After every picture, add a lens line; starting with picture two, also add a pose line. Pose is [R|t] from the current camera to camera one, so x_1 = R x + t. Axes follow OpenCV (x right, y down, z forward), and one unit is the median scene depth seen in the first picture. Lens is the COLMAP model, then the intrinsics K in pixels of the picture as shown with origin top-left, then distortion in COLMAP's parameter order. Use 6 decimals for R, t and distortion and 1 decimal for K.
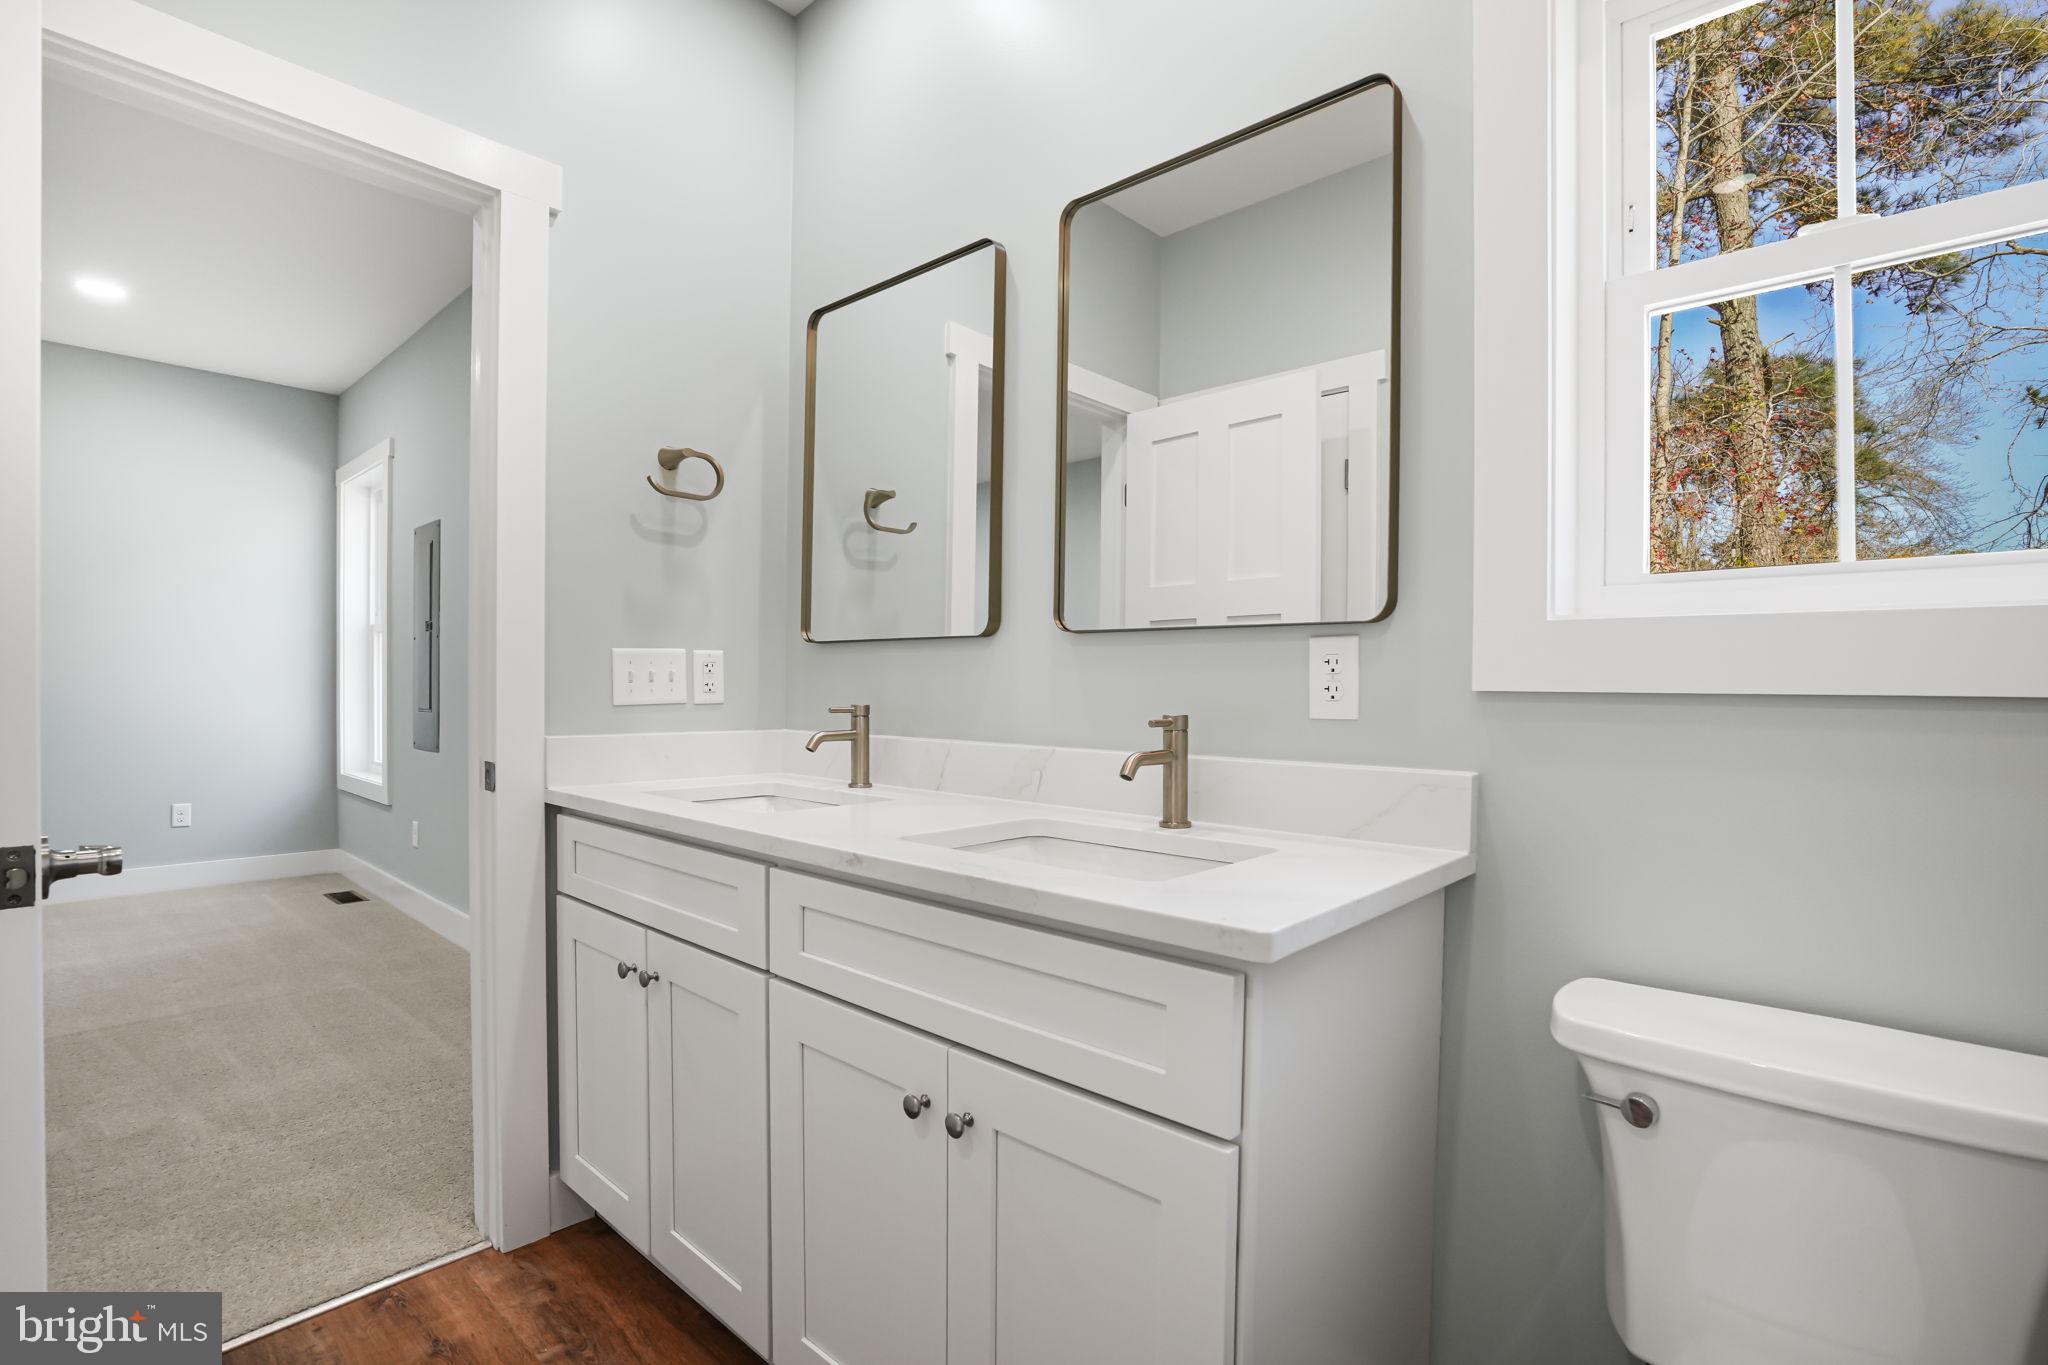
lens RADIAL K [[953.7, 0, 1013.7], [0, 953.7, 667.0], [0, 0, 1]] dist [-0.052468, 0.019367]
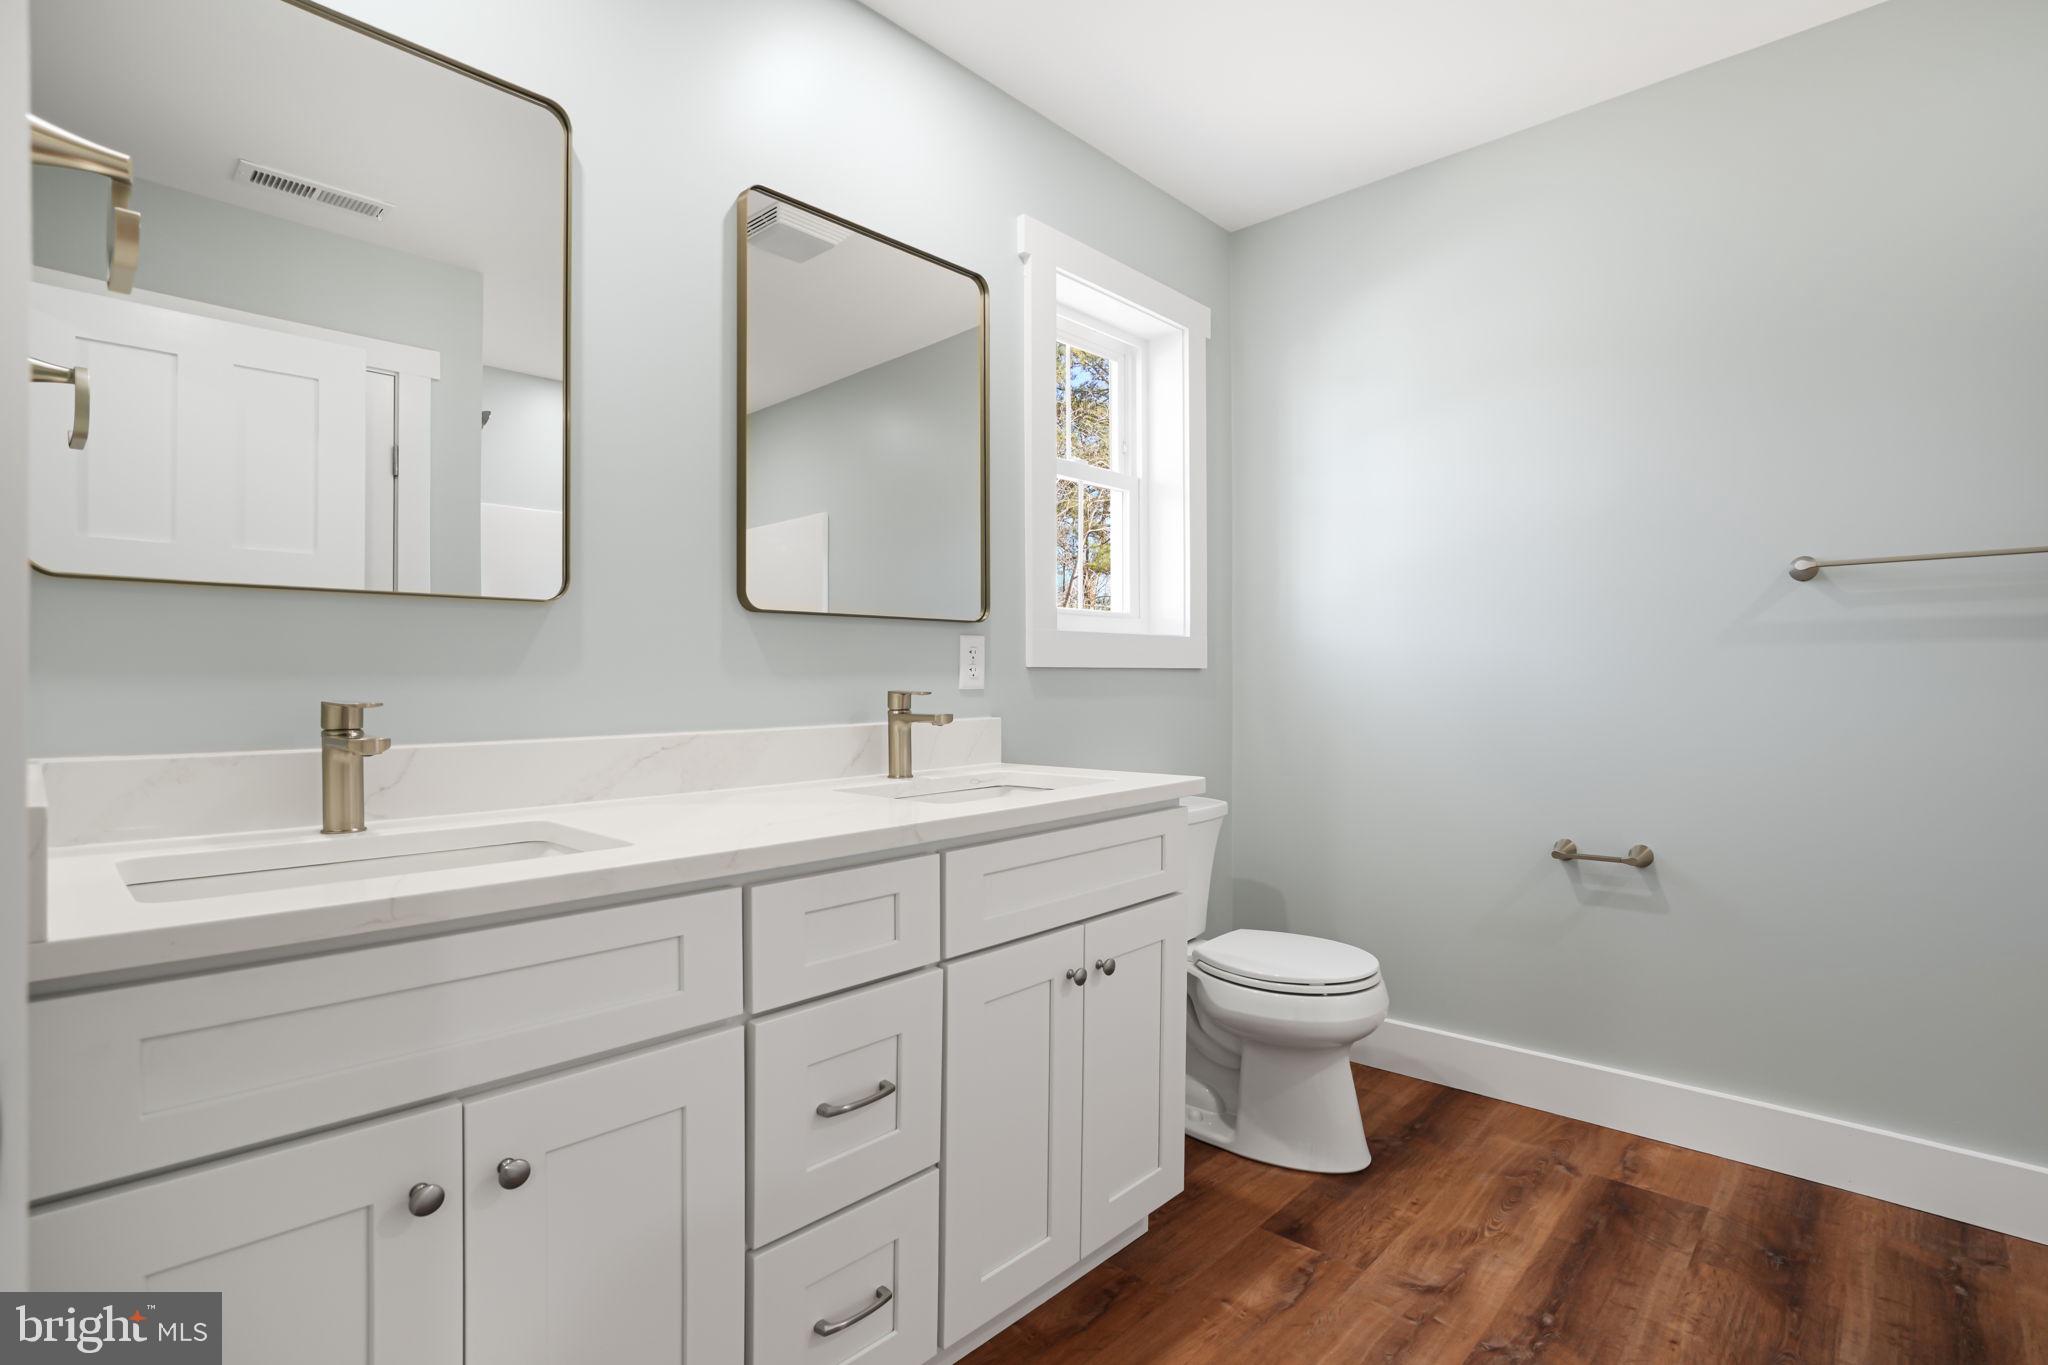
lens RADIAL K [[953.7, 0, 1013.7], [0, 953.7, 667.0], [0, 0, 1]] dist [-0.052468, 0.019367]
pose [[0.026941, -0.012405, 0.999560, -1.218382], [-0.031305, 0.999422, 0.013247, 0.001678], [-0.999147, -0.031648, 0.026538, 0.891231]]
